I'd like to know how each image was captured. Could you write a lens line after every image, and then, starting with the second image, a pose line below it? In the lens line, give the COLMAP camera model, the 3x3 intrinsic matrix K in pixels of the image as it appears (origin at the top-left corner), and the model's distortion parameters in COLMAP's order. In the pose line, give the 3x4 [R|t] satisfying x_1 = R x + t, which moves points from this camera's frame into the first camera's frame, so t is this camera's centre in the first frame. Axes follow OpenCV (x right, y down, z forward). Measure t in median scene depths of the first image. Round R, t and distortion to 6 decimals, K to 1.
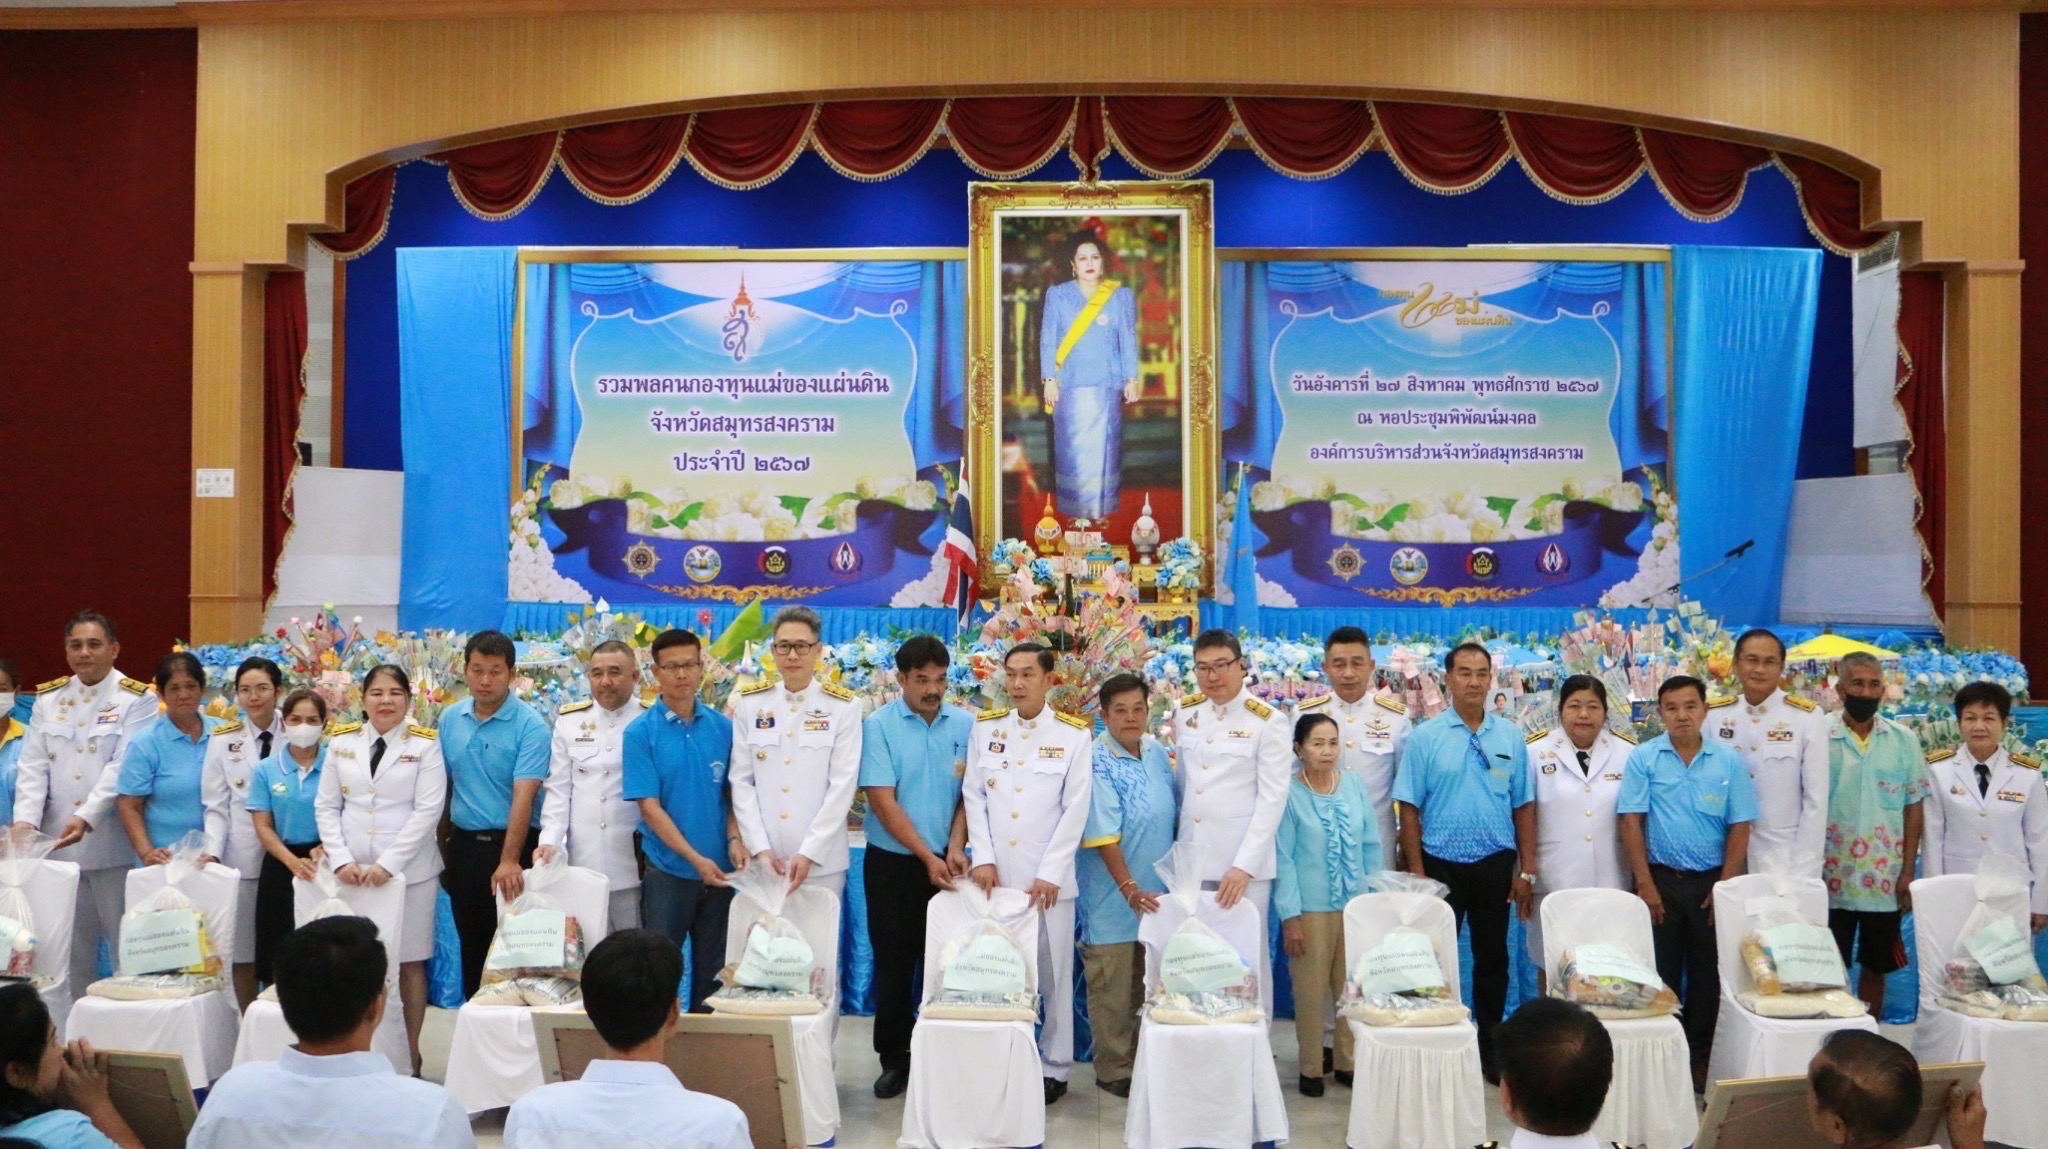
lens RADIAL K [[2020.5, 0, 1040.0], [0, 2020.5, 557.5], [0, 0, 1]] dist [-0.197084, 0.309315]
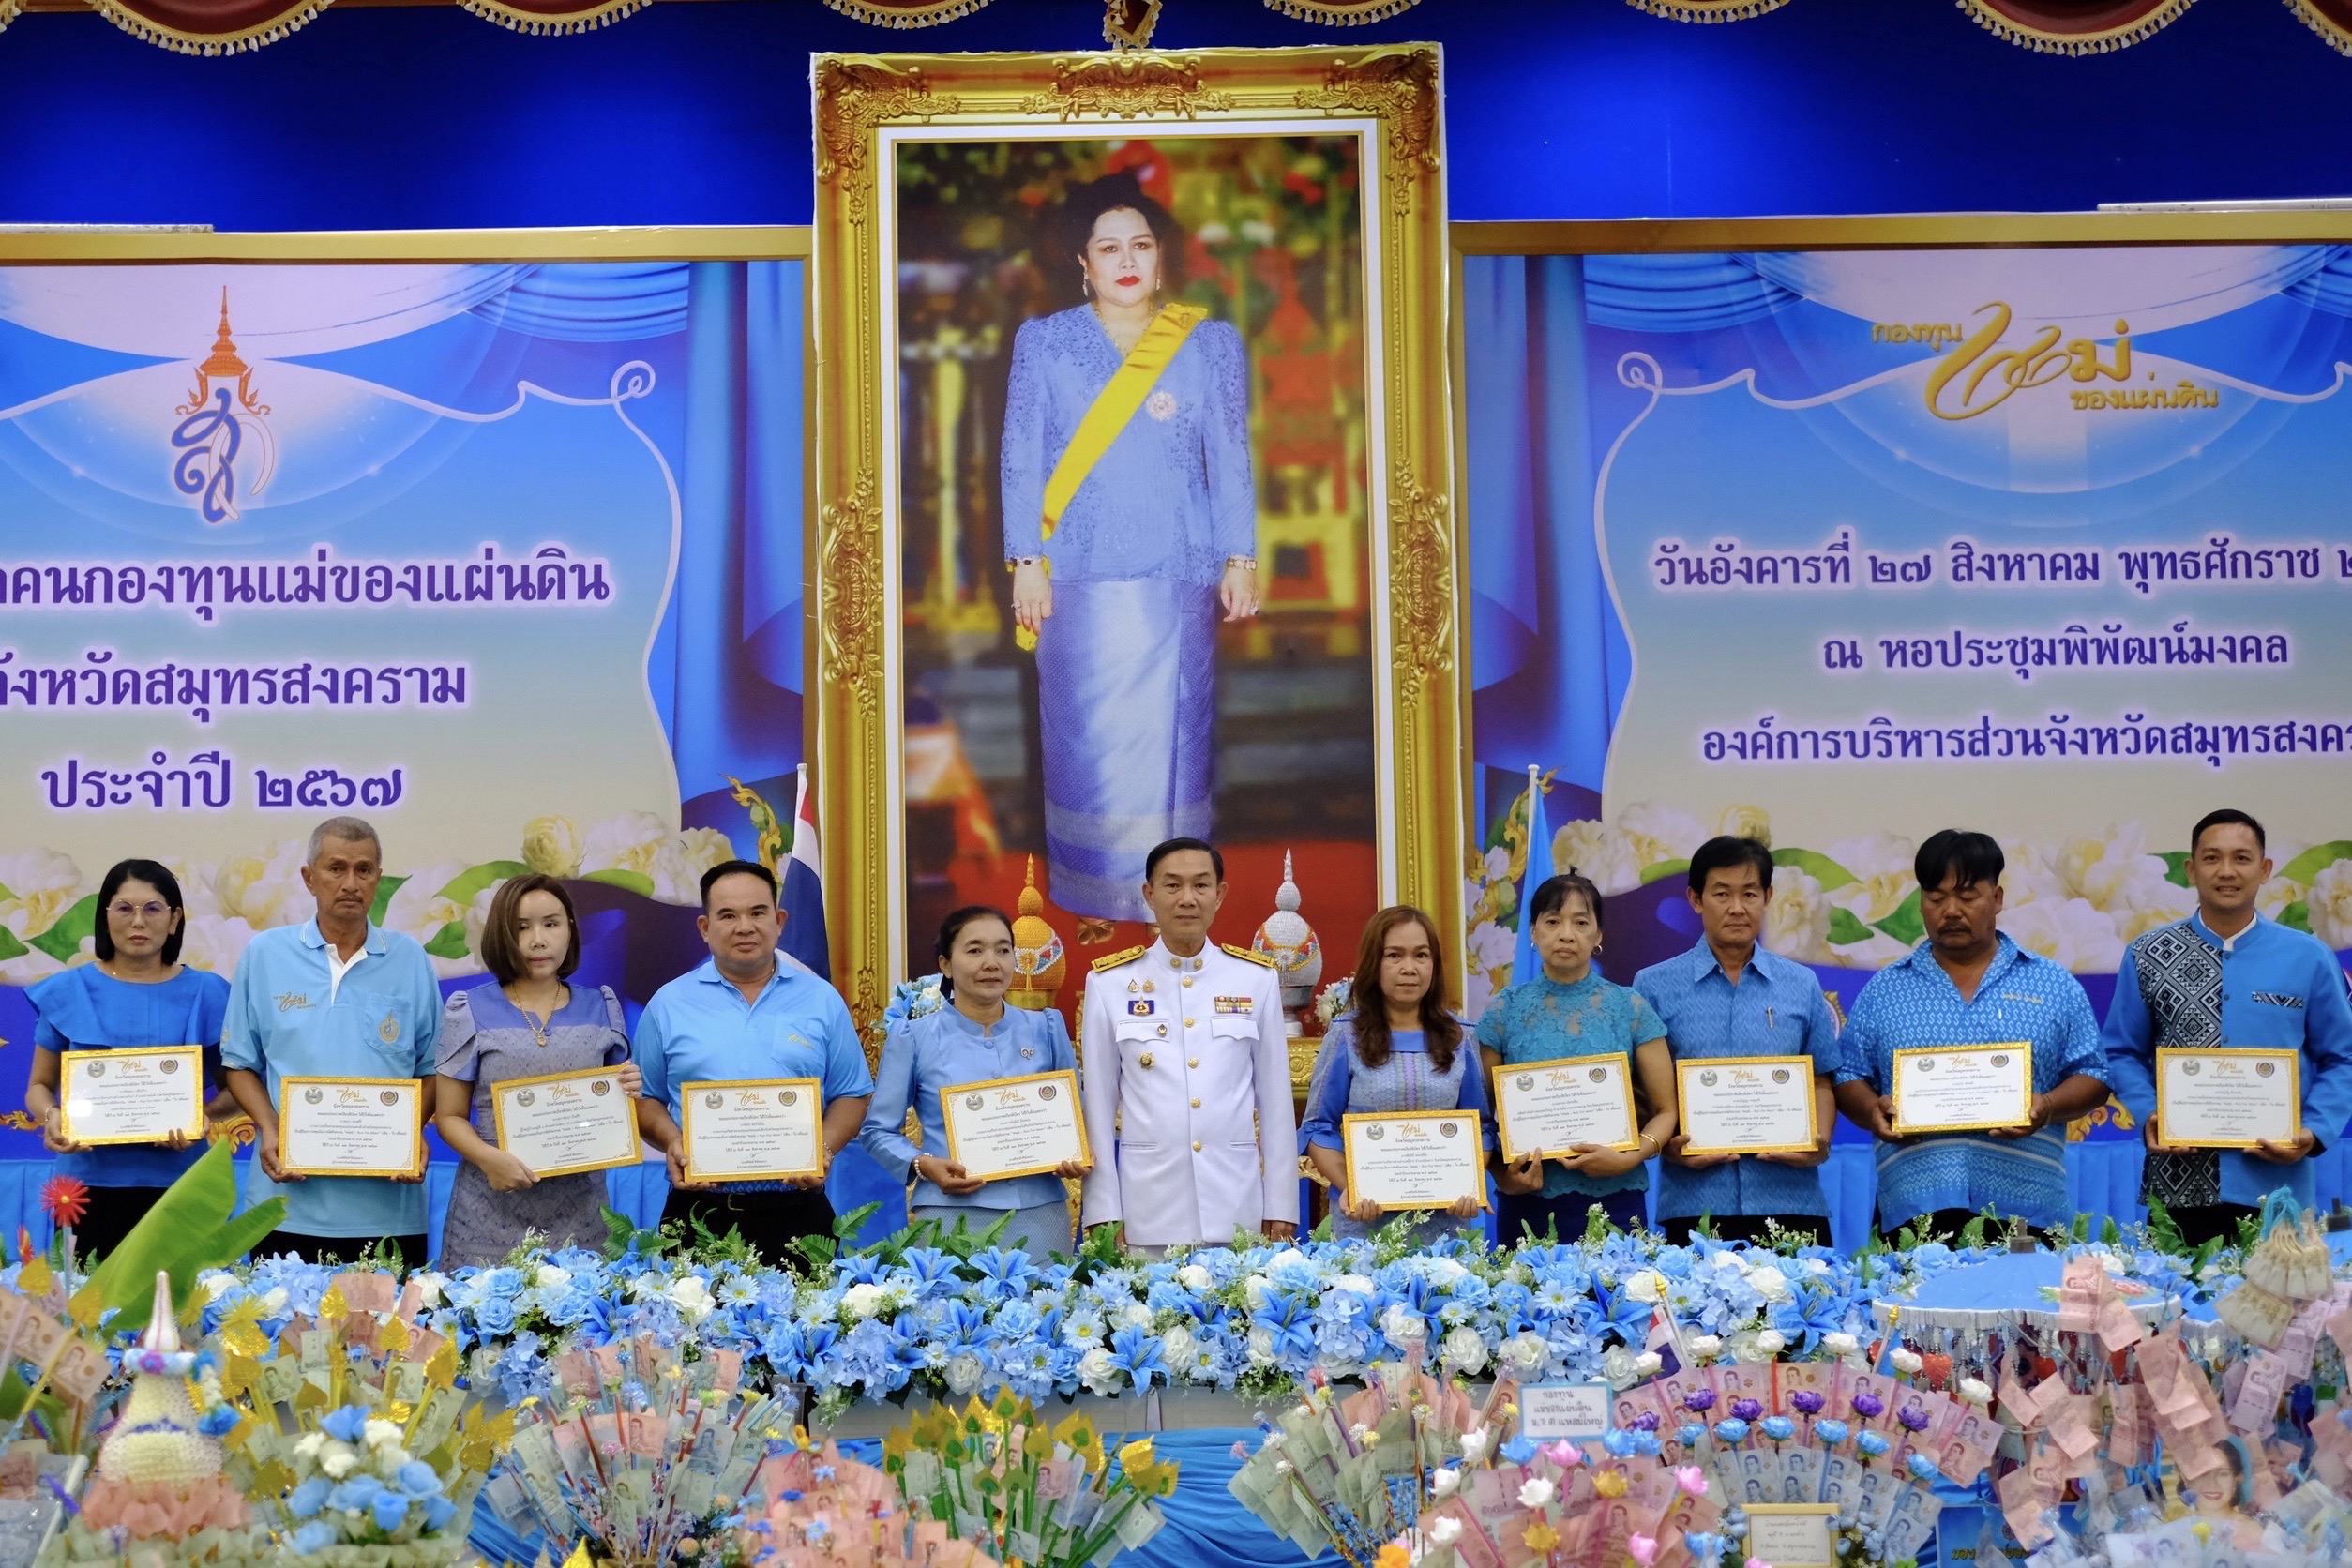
lens RADIAL K [[4113.0, 0, 1077.8], [0, 4113.0, 750.7], [0, 0, 1]] dist [-0.043004, 0.142224]
pose [[0.999539, -0.010707, 0.028402, -0.008153], [0.012668, 0.997480, -0.069807, 0.002680], [-0.027583, 0.070135, 0.997156, 0.219373]]
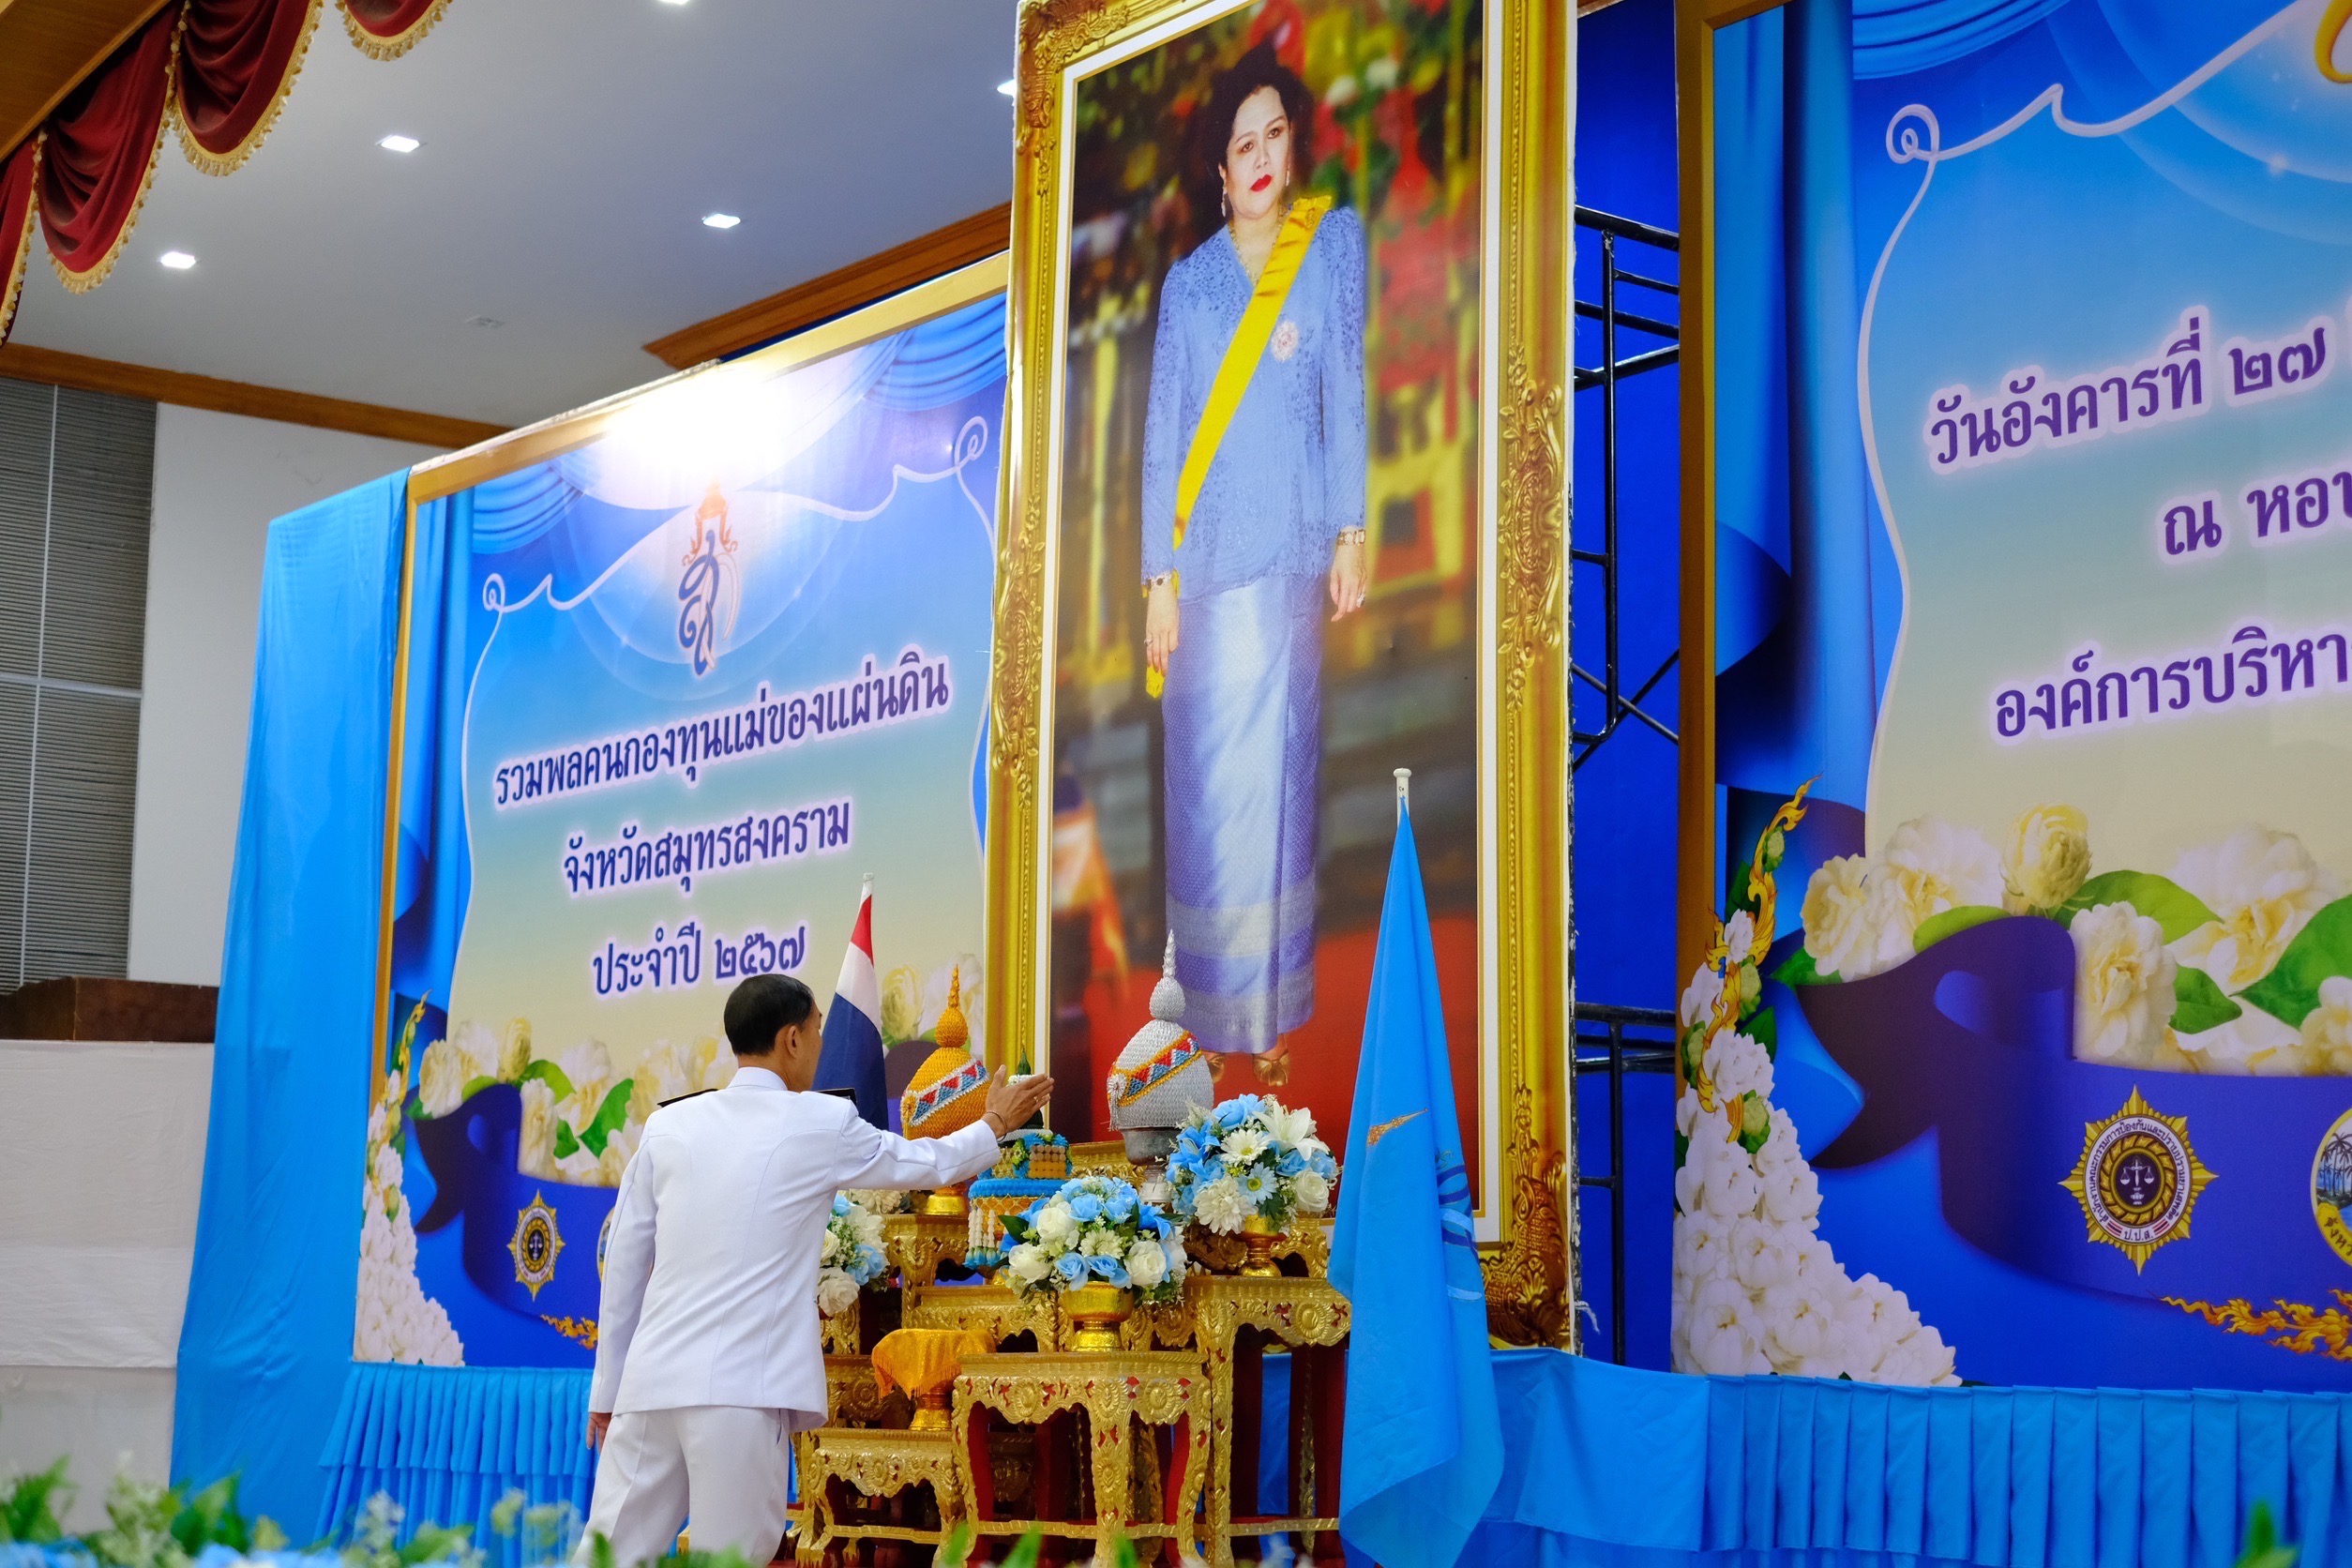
lens RADIAL K [[3655.3, 0, 1176.0], [0, 3655.3, 784.0], [0, 0, 1]] dist [-0.034020, 0.051503]
pose [[0.646606, -0.118894, -0.753502, 0.395249], [0.000851, 0.987891, -0.155148, 0.021504], [0.762824, 0.099678, 0.638877, 0.669043]]
